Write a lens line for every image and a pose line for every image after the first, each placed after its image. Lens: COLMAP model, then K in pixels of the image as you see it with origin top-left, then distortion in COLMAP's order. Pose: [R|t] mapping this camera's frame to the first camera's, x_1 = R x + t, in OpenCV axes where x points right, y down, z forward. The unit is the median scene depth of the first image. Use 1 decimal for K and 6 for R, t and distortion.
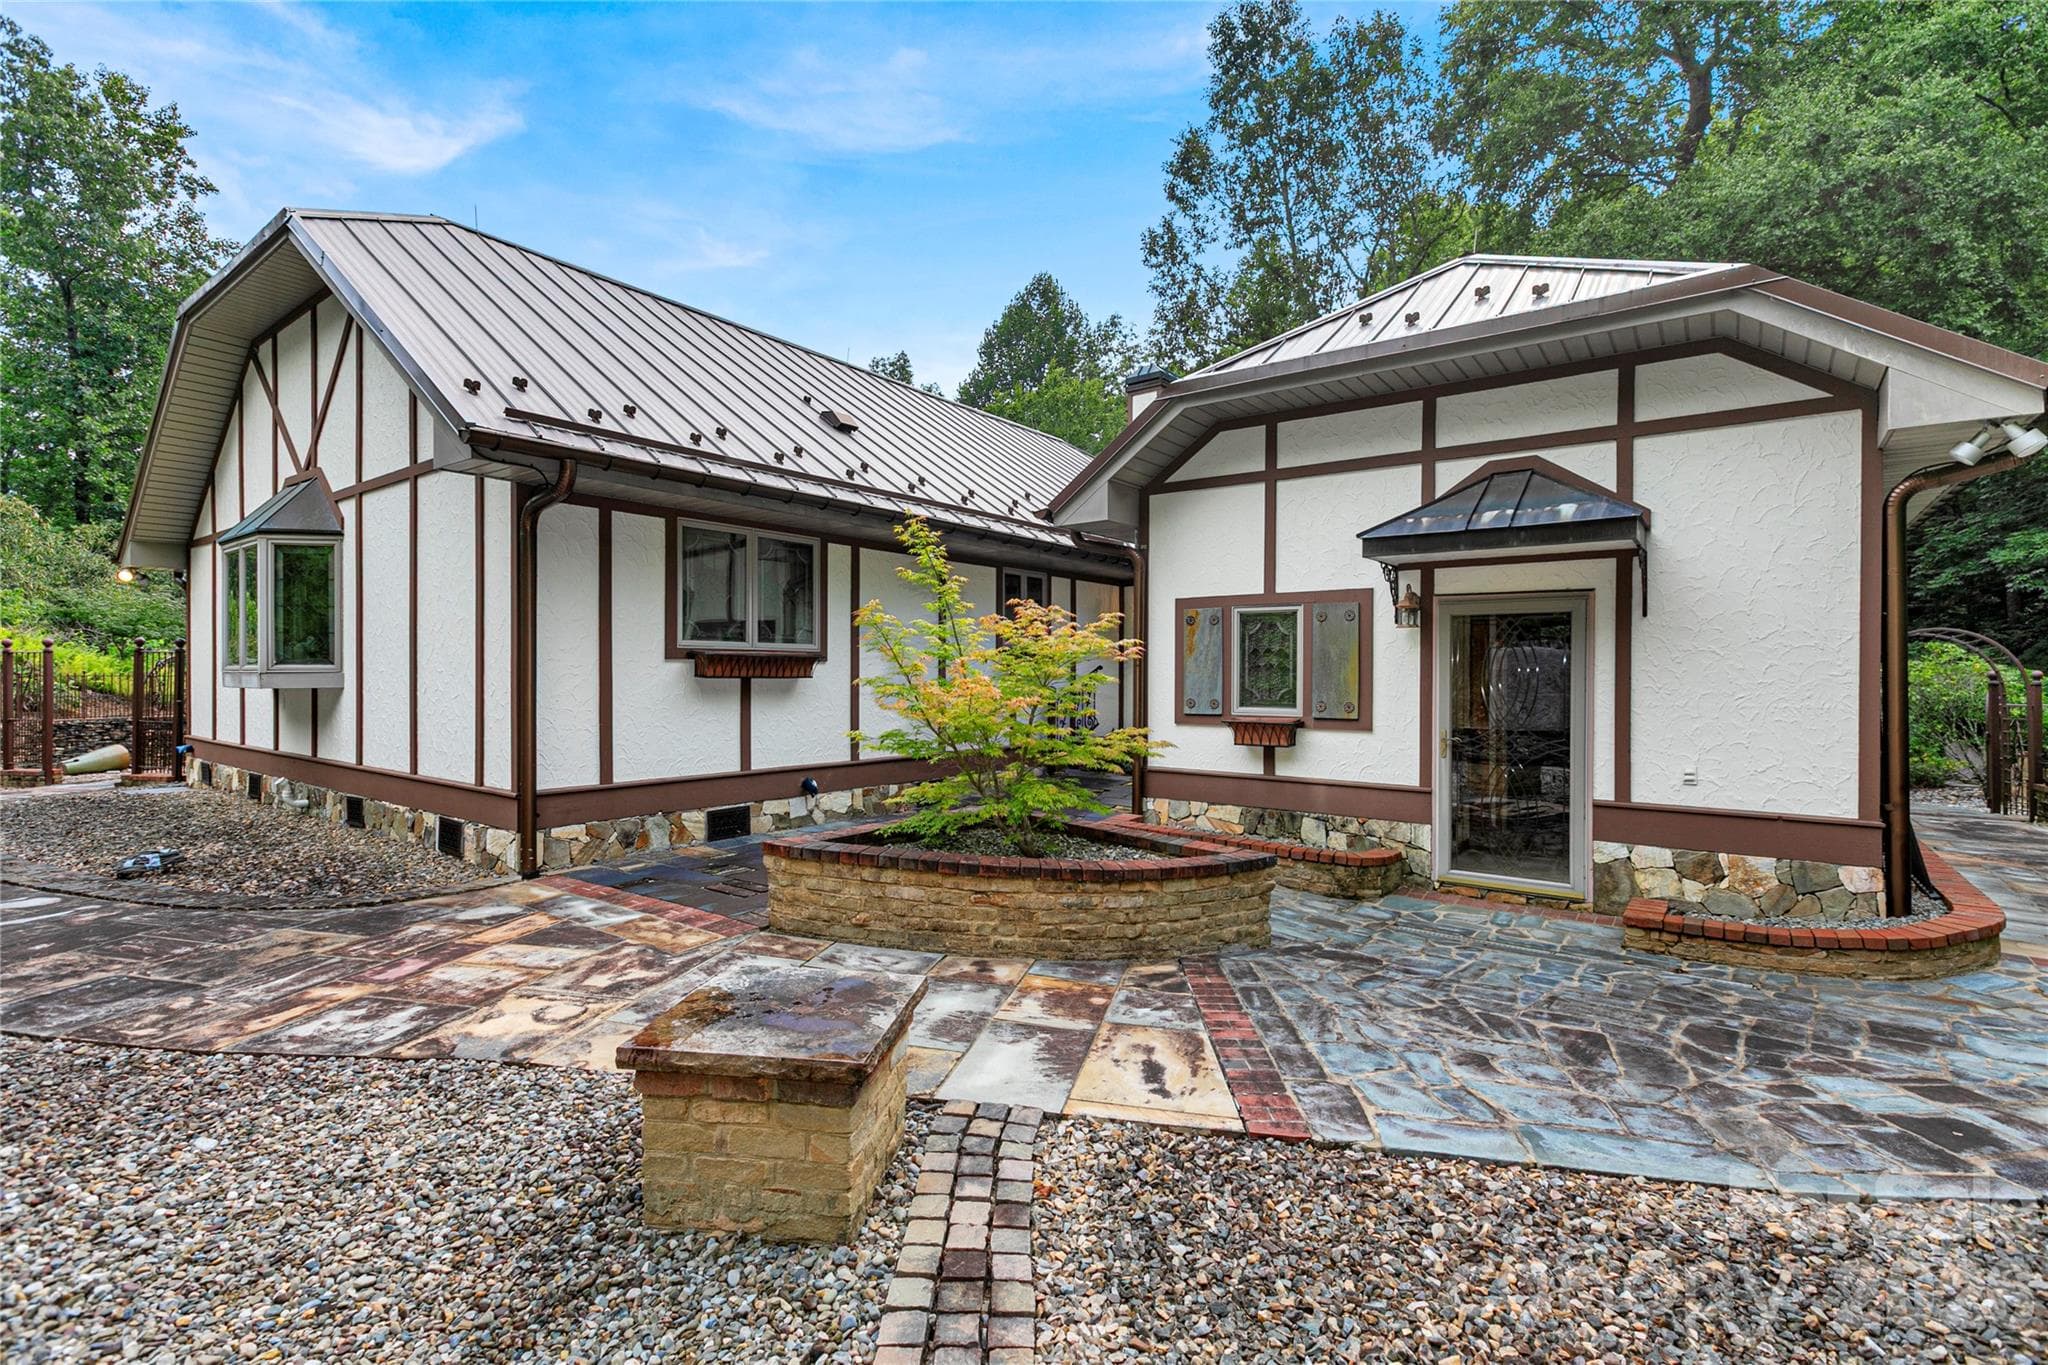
lens RADIAL K [[918.7, 0, 1024.0], [0, 918.7, 682.5], [0, 0, 1]] dist [0.004325, -0.000350]
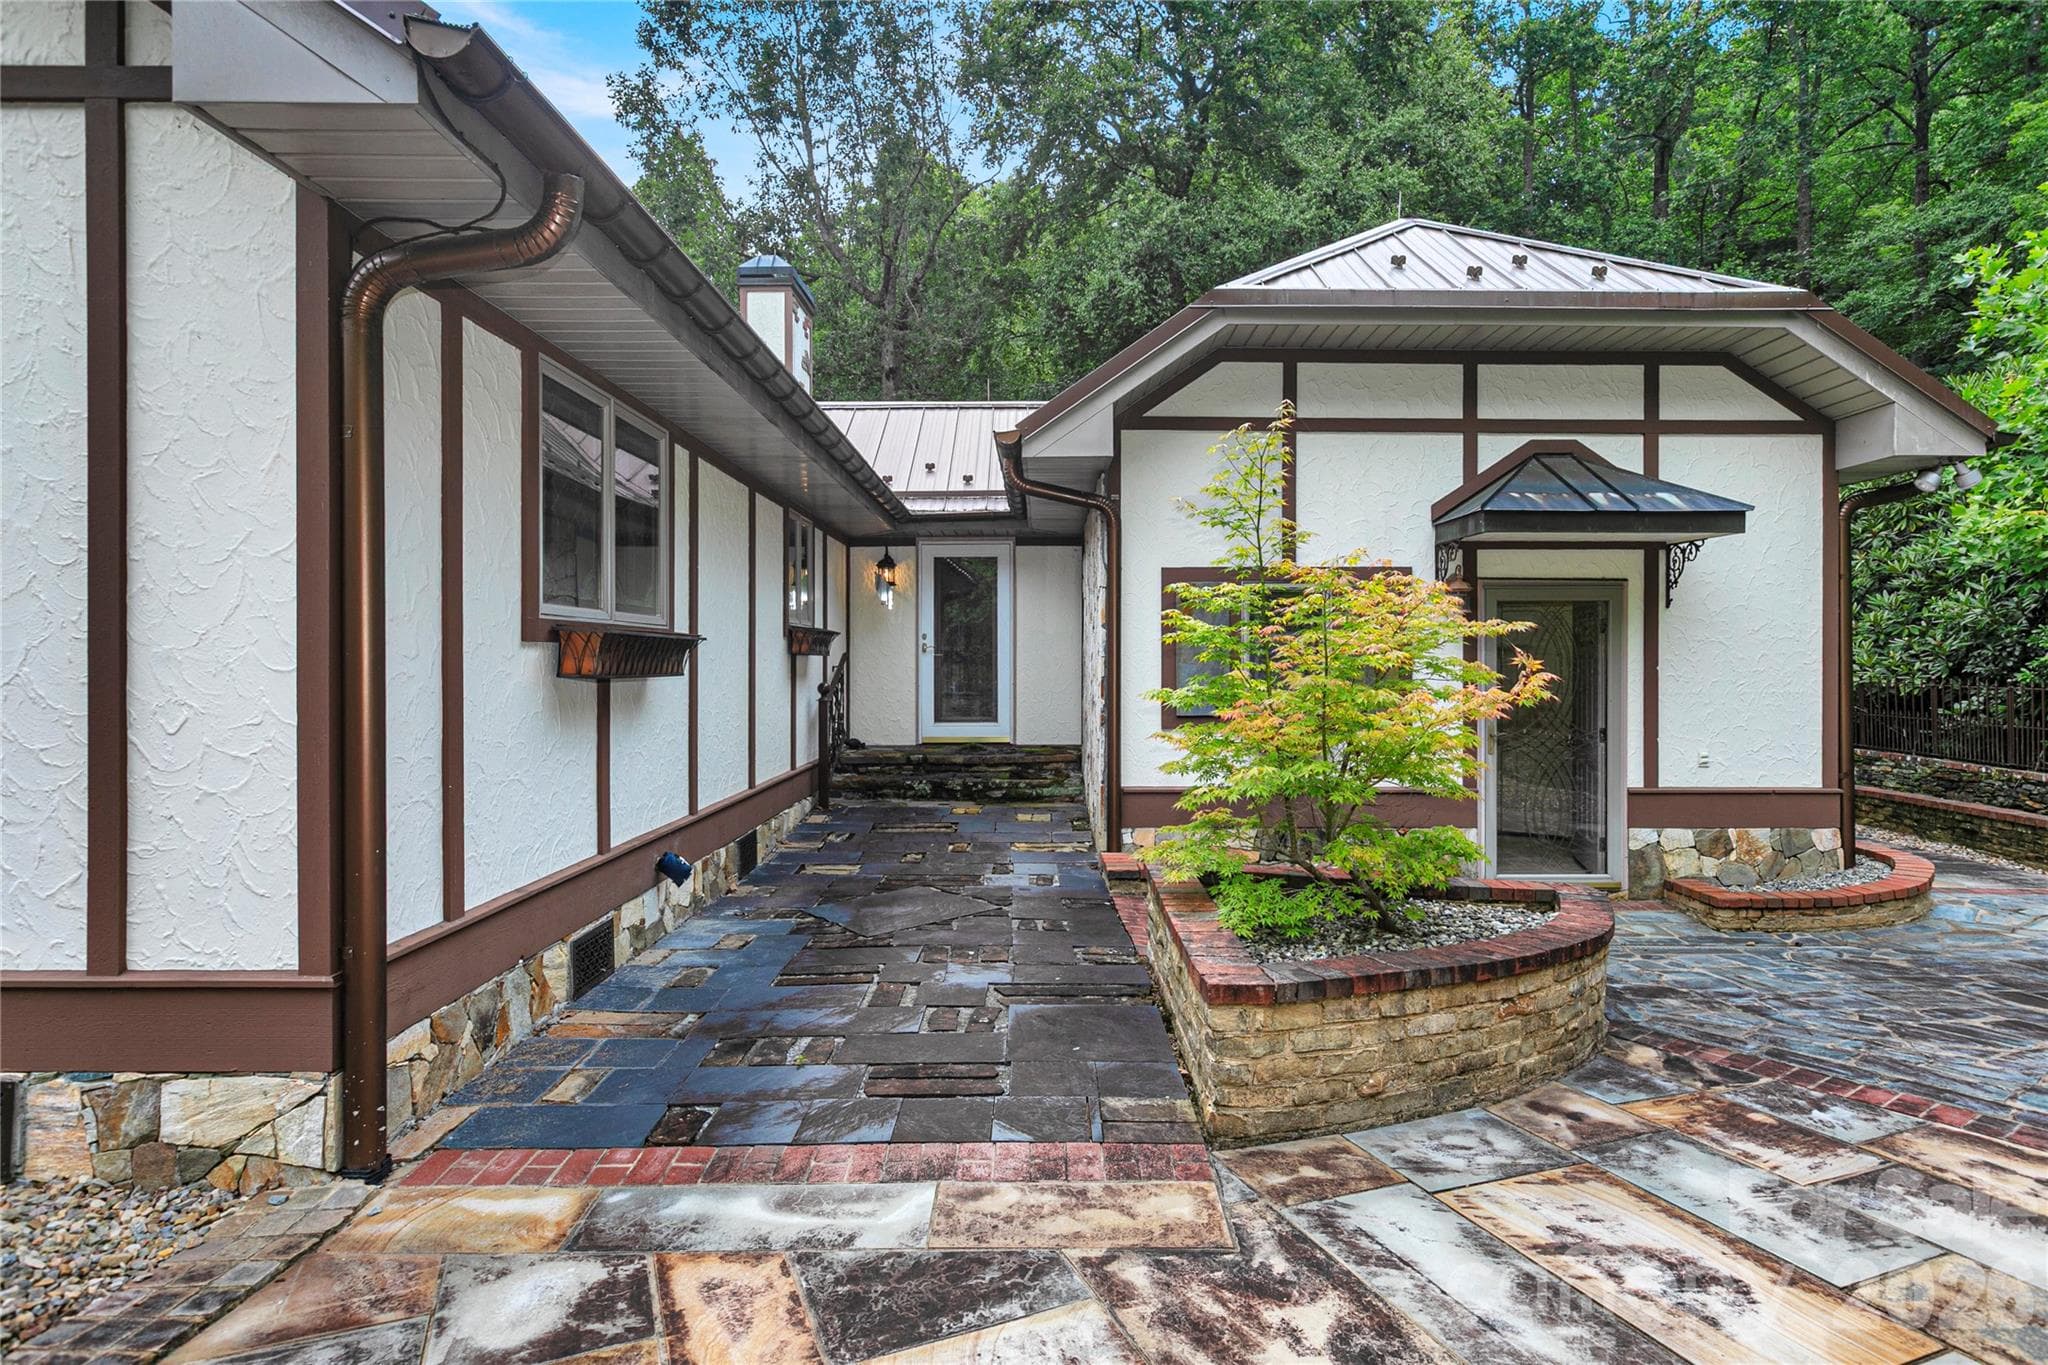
lens RADIAL K [[1067.1, 0, 1034.6], [0, 1067.1, 665.2], [0, 0, 1]] dist [0.003207, -0.001231]
pose [[0.796450, -0.006438, 0.604670, -0.649050], [0.009208, 0.999957, -0.001481, -0.012143], [-0.604634, 0.006748, 0.796475, 0.490746]]
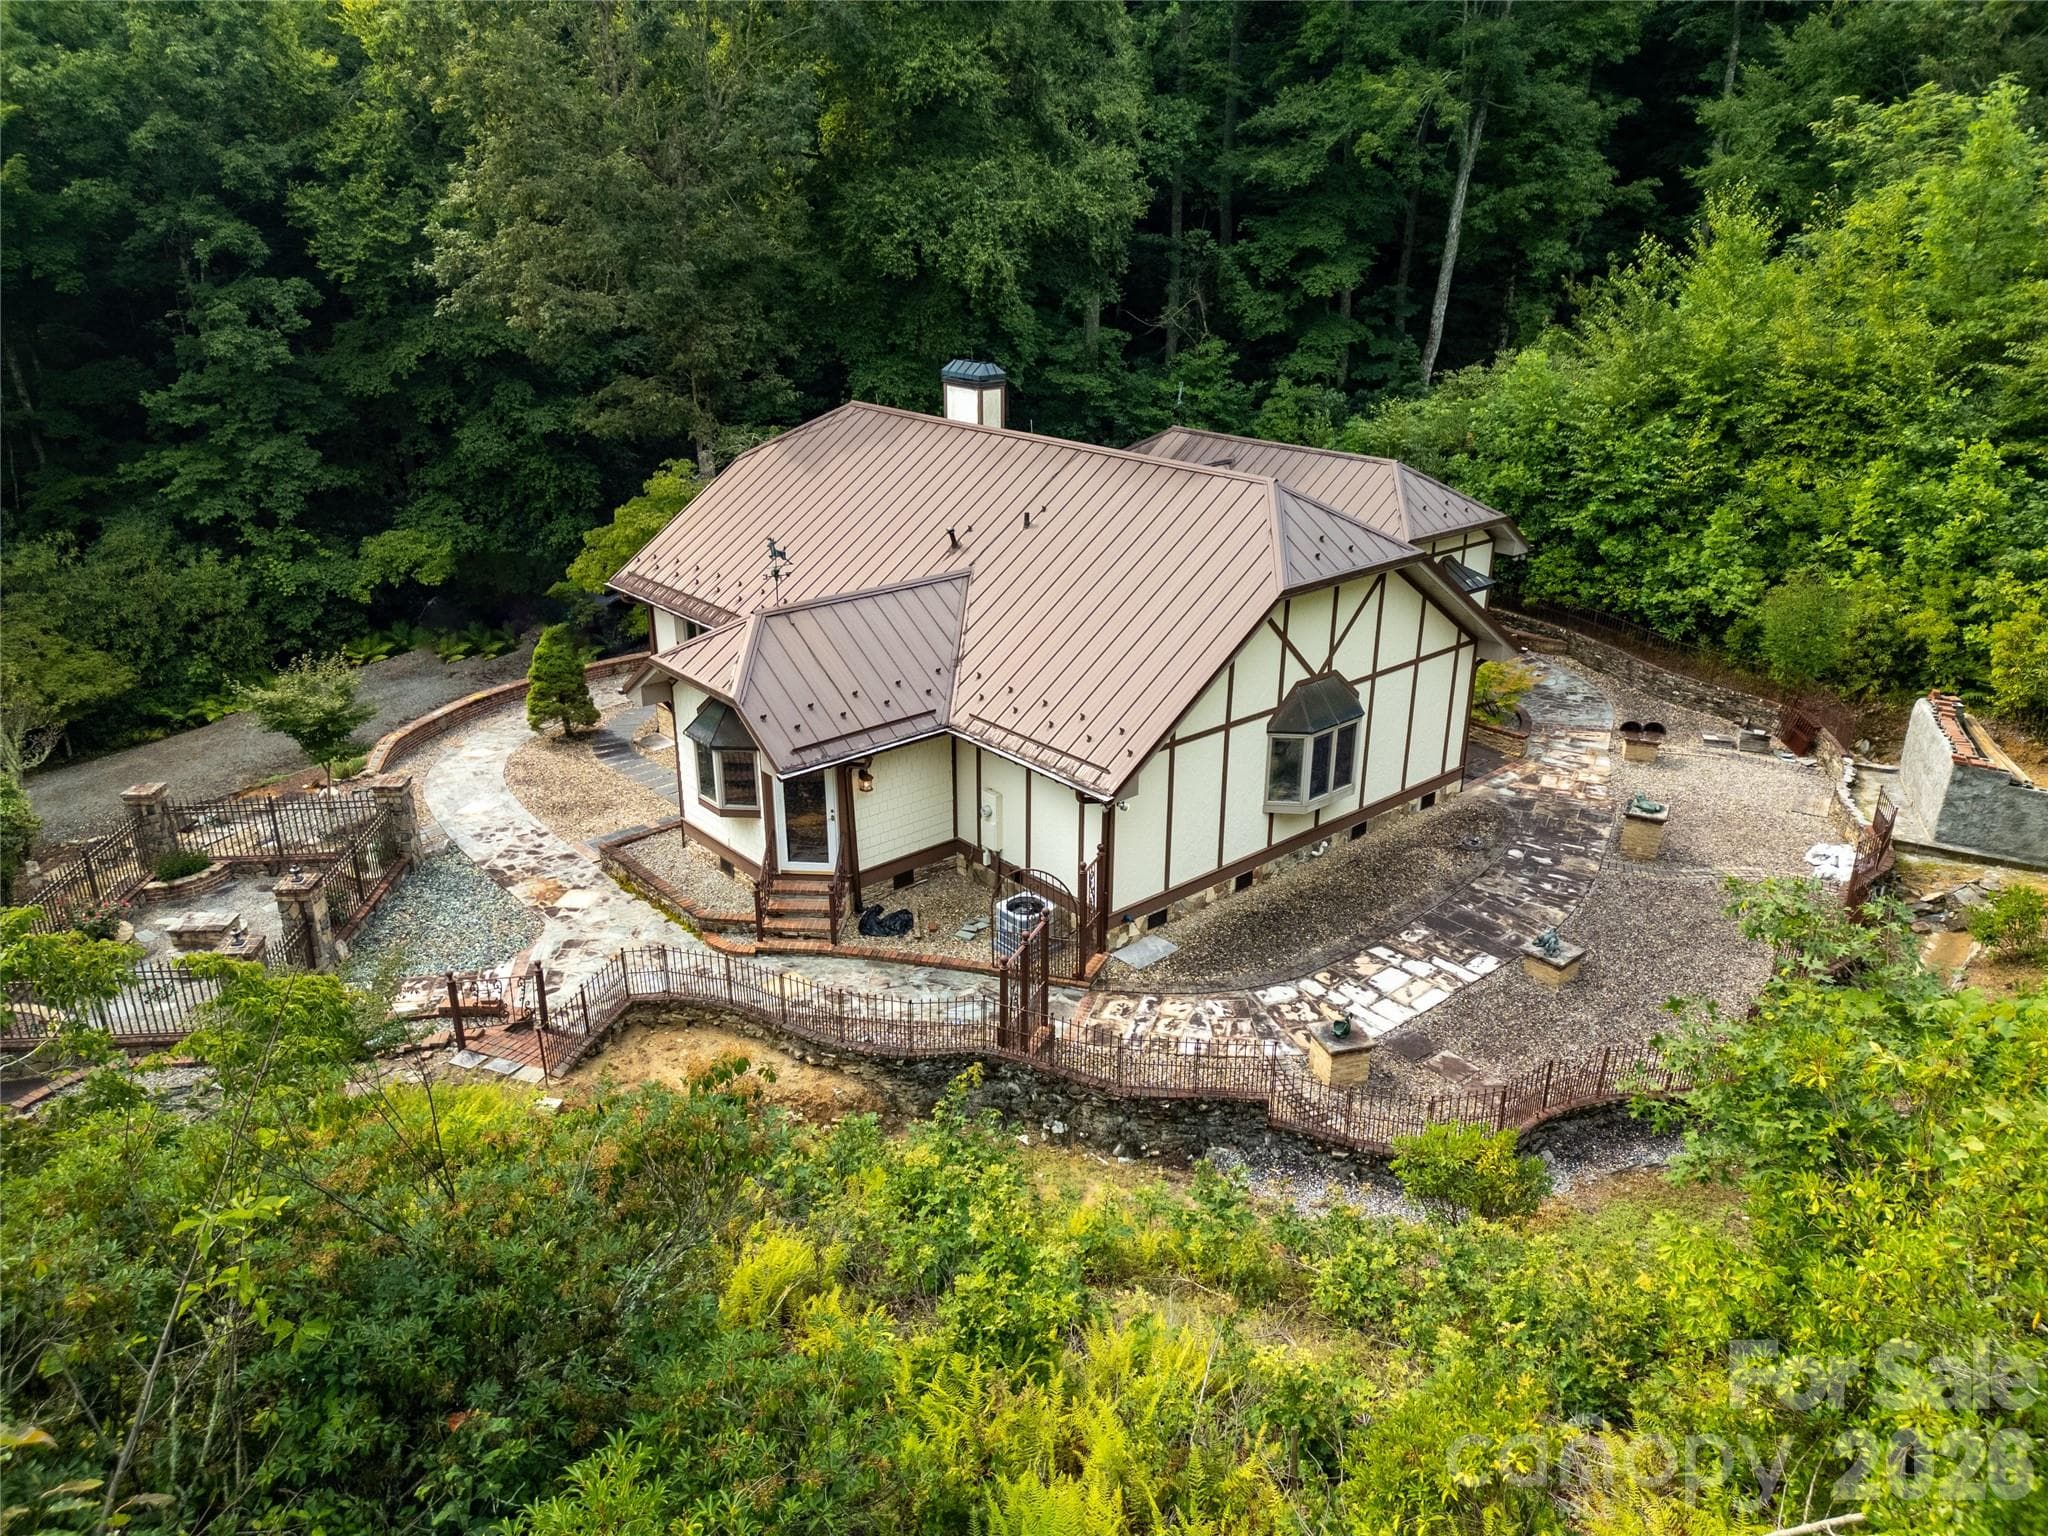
lens RADIAL K [[1432.5, 0, 993.8], [0, 1432.5, 768.7], [0, 0, 1]] dist [0.102218, -0.176324]
pose [[0.220444, -0.371918, 0.901710, -5.203206], [0.014548, 0.925603, 0.378216, -1.665478], [-0.975291, -0.070257, 0.209455, 1.603306]]
